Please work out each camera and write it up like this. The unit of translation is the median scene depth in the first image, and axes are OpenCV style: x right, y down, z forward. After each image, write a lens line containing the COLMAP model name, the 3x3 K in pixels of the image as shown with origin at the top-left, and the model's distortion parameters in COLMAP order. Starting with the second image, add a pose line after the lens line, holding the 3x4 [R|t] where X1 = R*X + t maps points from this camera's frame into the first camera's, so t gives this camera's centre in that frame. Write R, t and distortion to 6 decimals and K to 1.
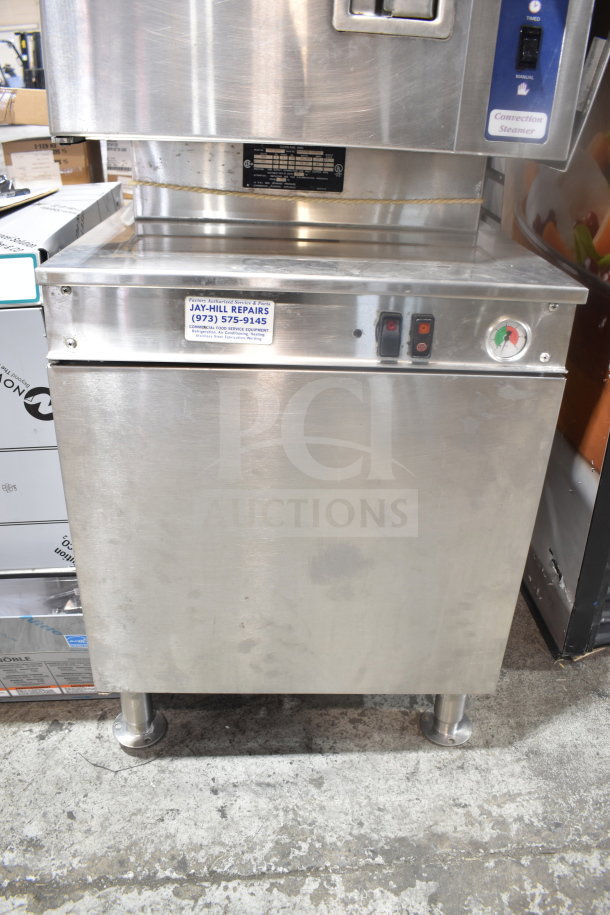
lens RADIAL K [[701.3, 0, 306.0], [0, 701.3, 459.7], [0, 0, 1]] dist [-0.107101, 0.019211]
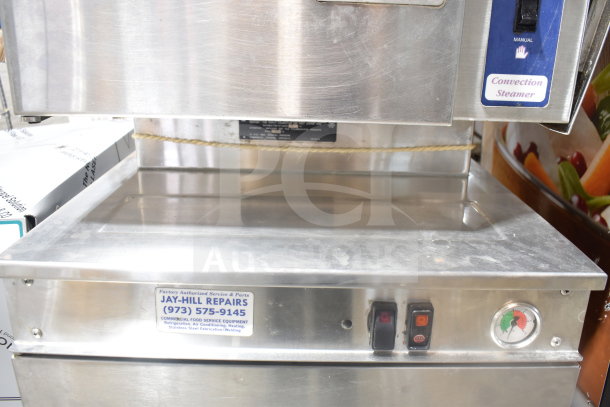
lens RADIAL K [[518.3, 0, 304.7], [0, 518.3, 204.3], [0, 0, 1]] dist [-0.102456, 0.021525]
pose [[0.999181, -0.009752, -0.039283, 0.037728], [0.003878, 0.989143, -0.146908, -0.190543], [0.040289, 0.146635, 0.988370, 0.259077]]
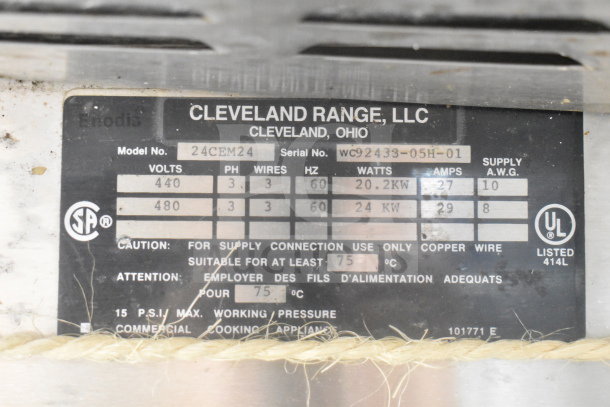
lens RADIAL K [[1059.8, 0, 304.9], [0, 1059.8, 203.0], [0, 0, 1]] dist [-0.158437, 0.000000]
pose [[0.997953, -0.040187, 0.049747, -0.038445], [0.056675, 0.916129, -0.396856, -0.323136], [-0.029627, 0.398863, 0.916532, 0.745823]]
